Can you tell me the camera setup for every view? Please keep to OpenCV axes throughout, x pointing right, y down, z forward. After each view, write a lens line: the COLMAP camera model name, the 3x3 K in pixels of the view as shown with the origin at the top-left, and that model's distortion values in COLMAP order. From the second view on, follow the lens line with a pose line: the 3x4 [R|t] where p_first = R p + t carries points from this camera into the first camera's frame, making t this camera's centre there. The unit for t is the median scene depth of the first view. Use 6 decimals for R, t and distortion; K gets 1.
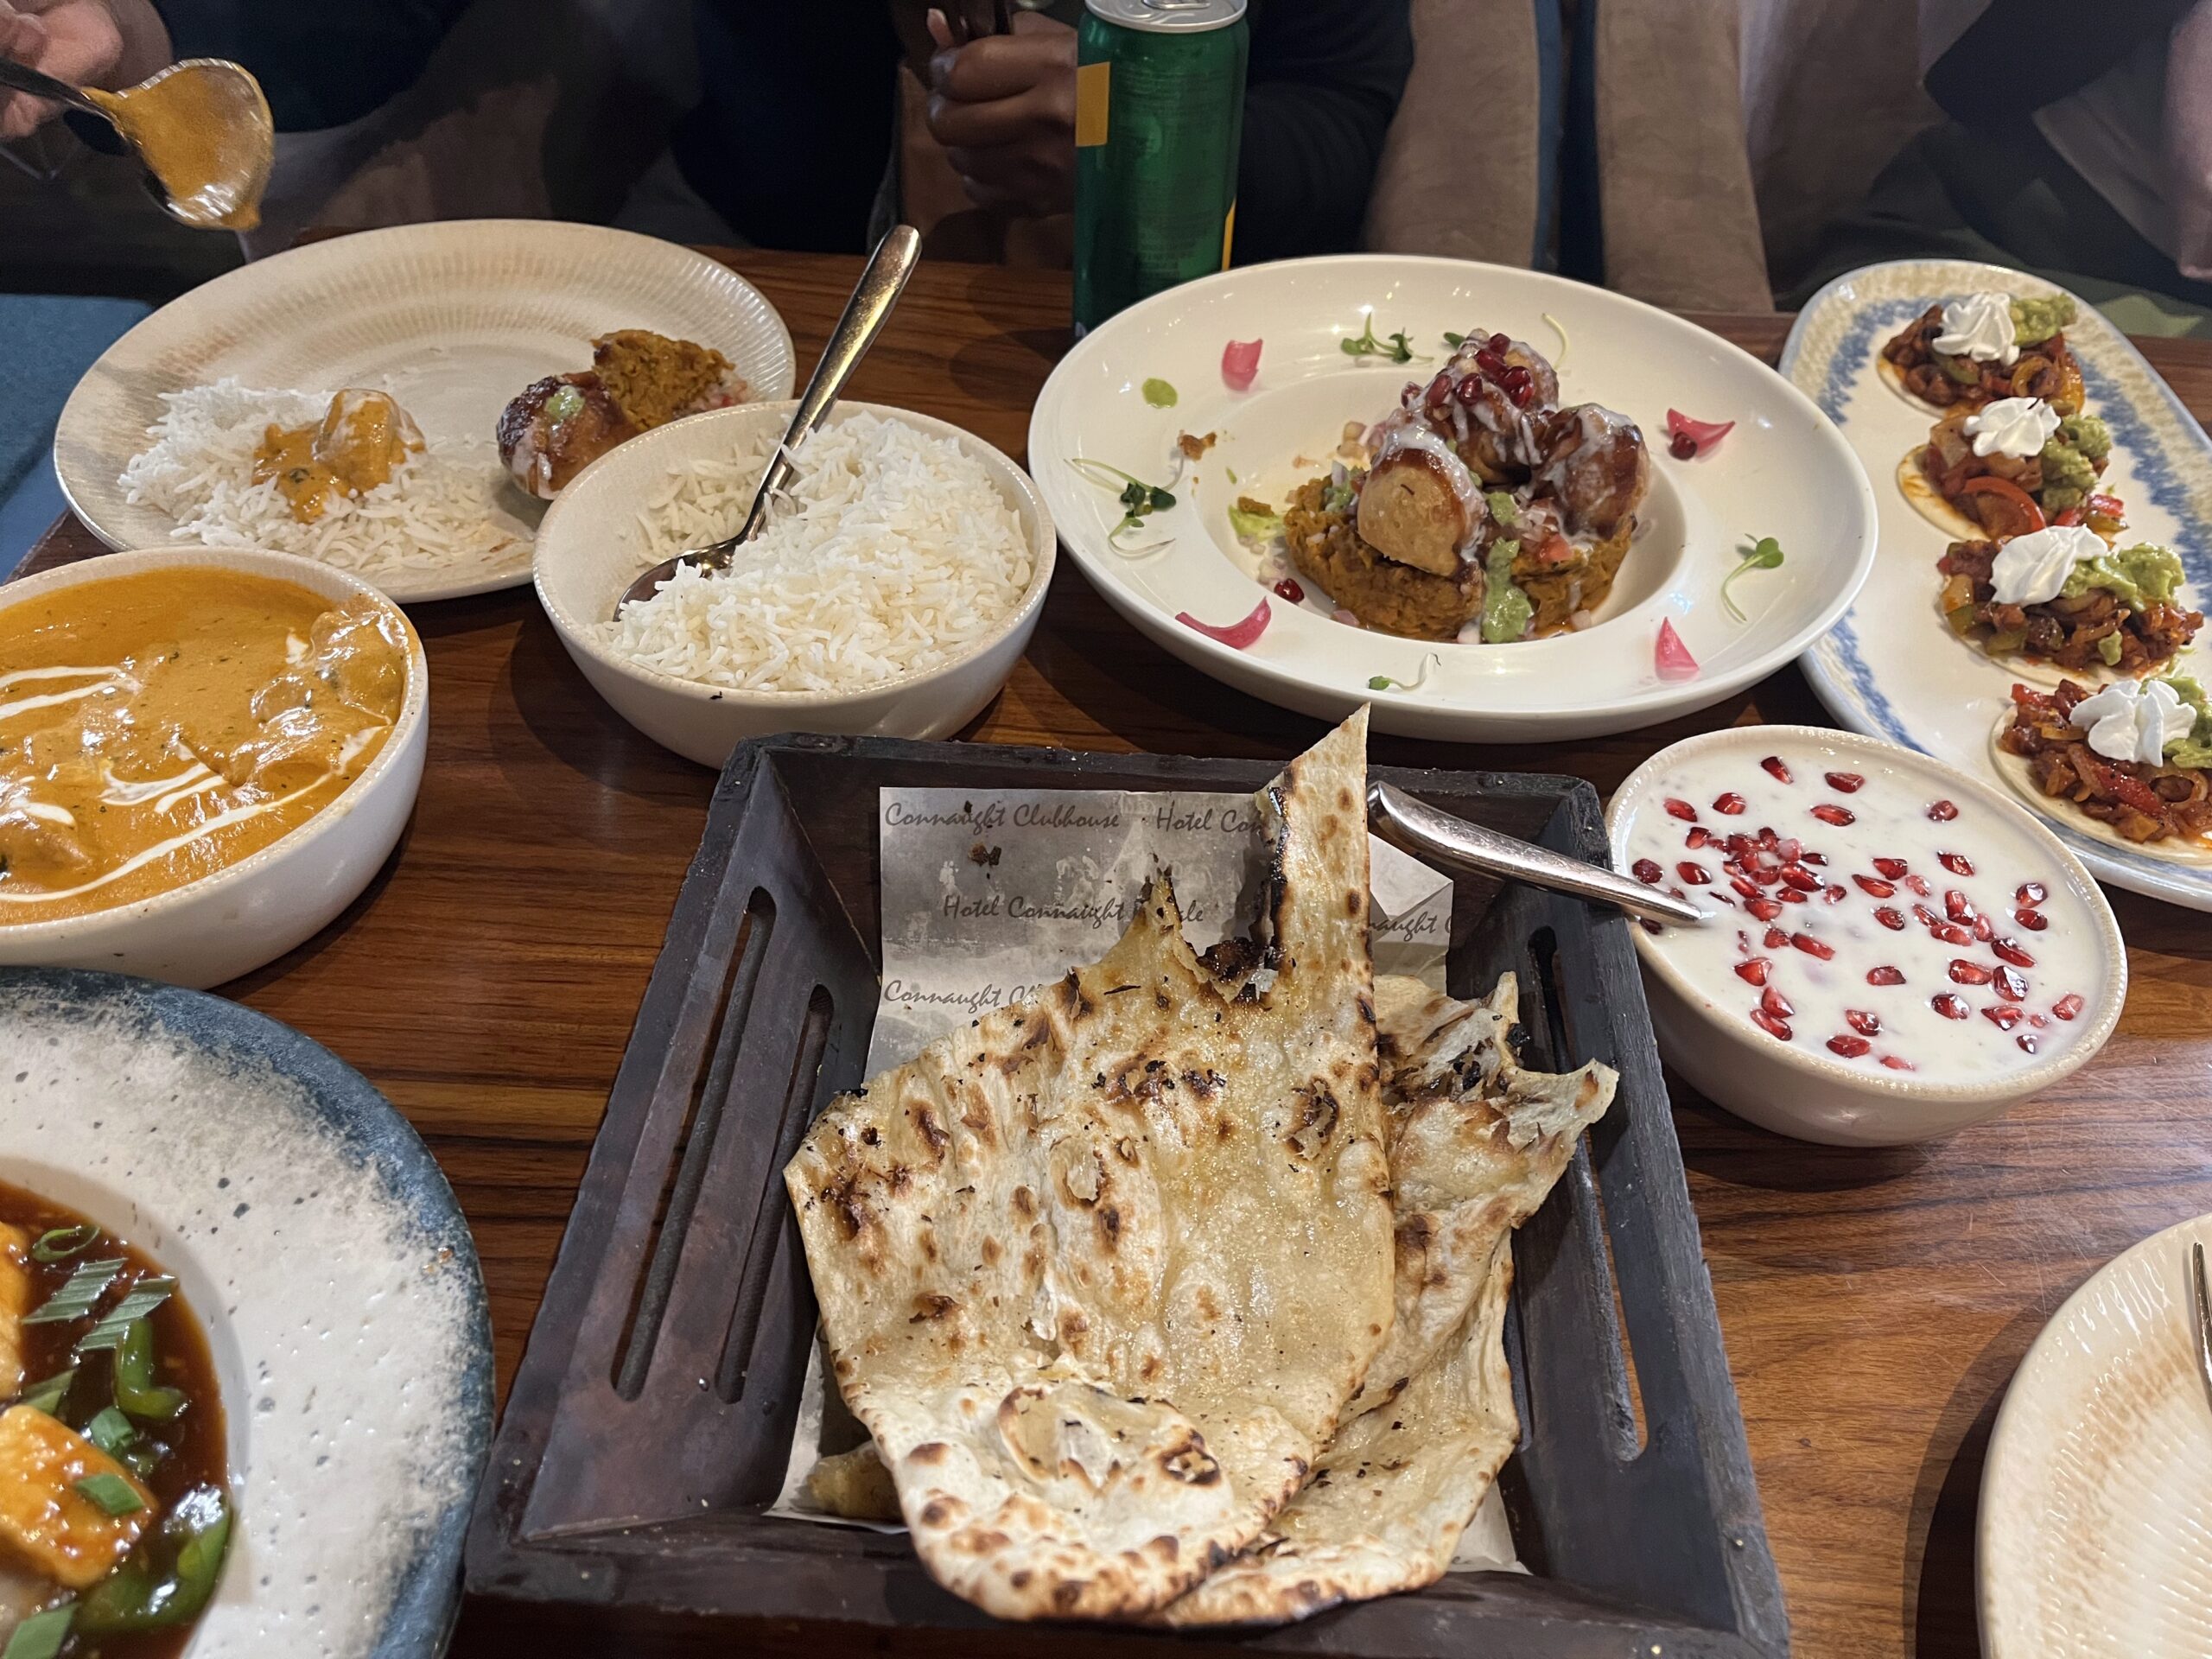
lens RADIAL K [[1661.2, 0, 1106.0], [0, 1661.2, 829.5], [0, 0, 1]] dist [0.075680, -0.148973]
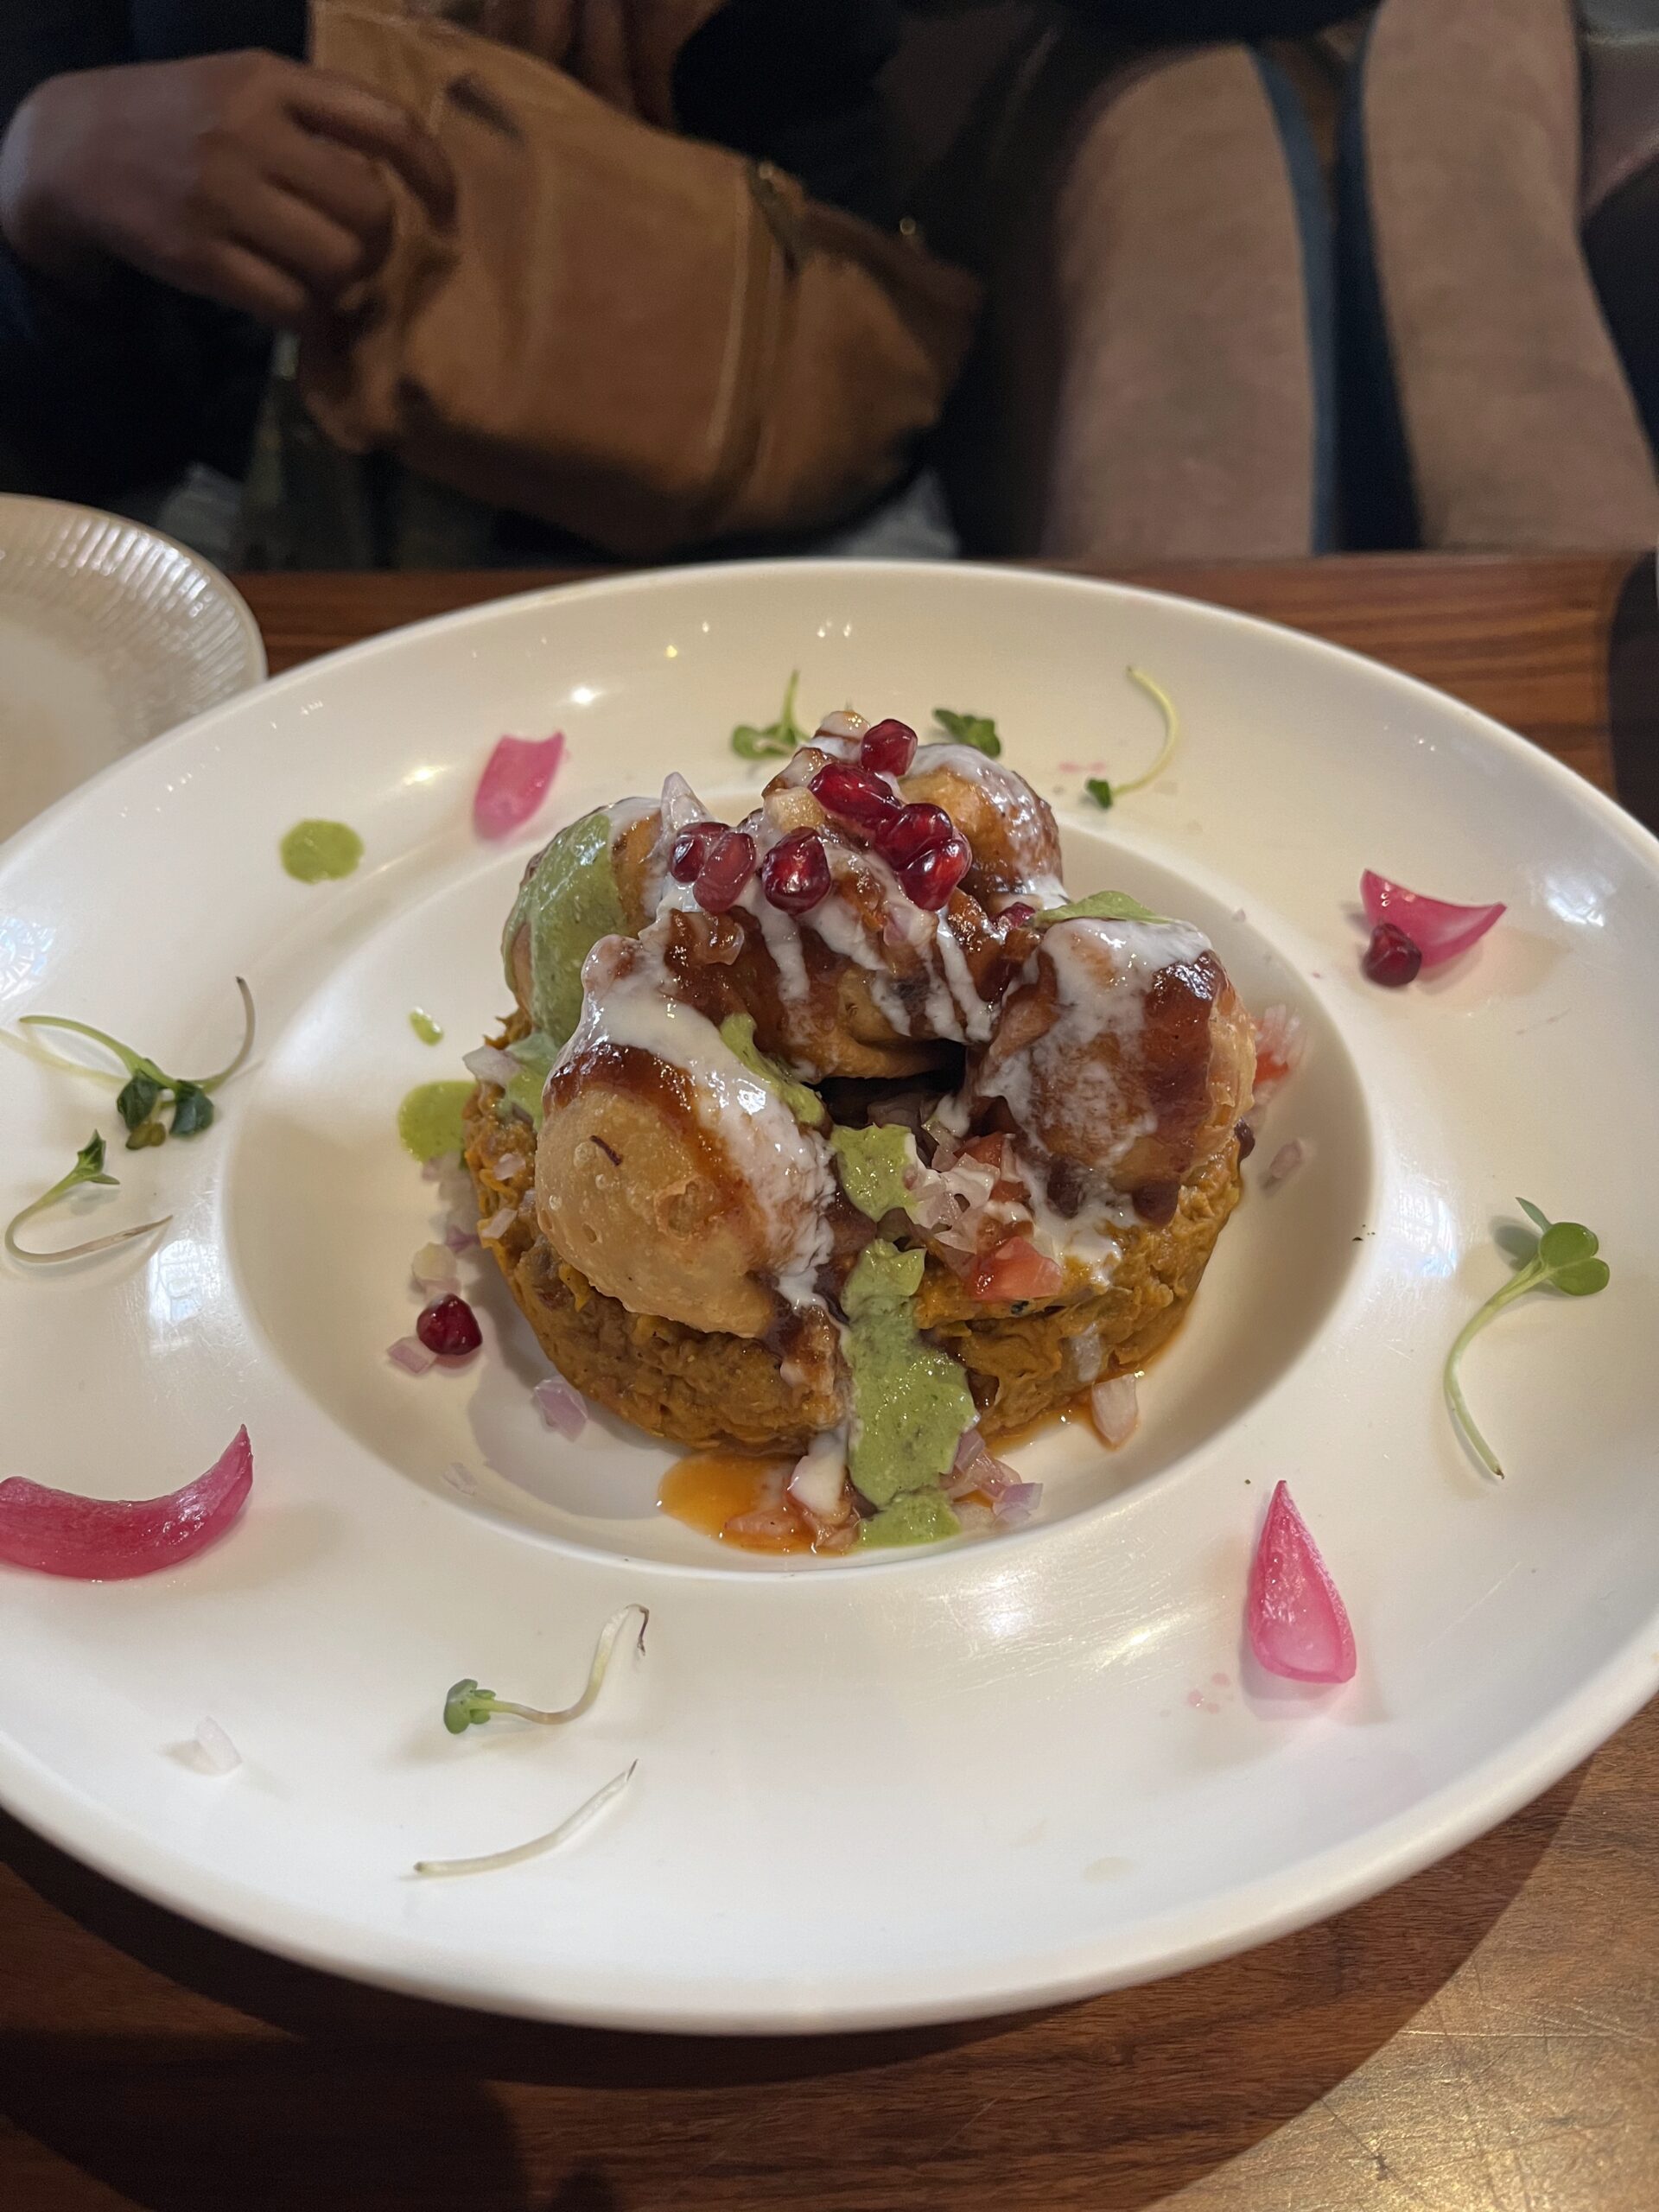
lens RADIAL K [[1661.2, 0, 912.1], [0, 1661.2, 1102.3], [0, 0, 1]] dist [0.075680, -0.148973]
pose [[0.998361, -0.028582, -0.049587, 0.263835], [0.029599, 0.999364, 0.019887, -0.215211], [0.048987, -0.021322, 0.998572, 0.600589]]
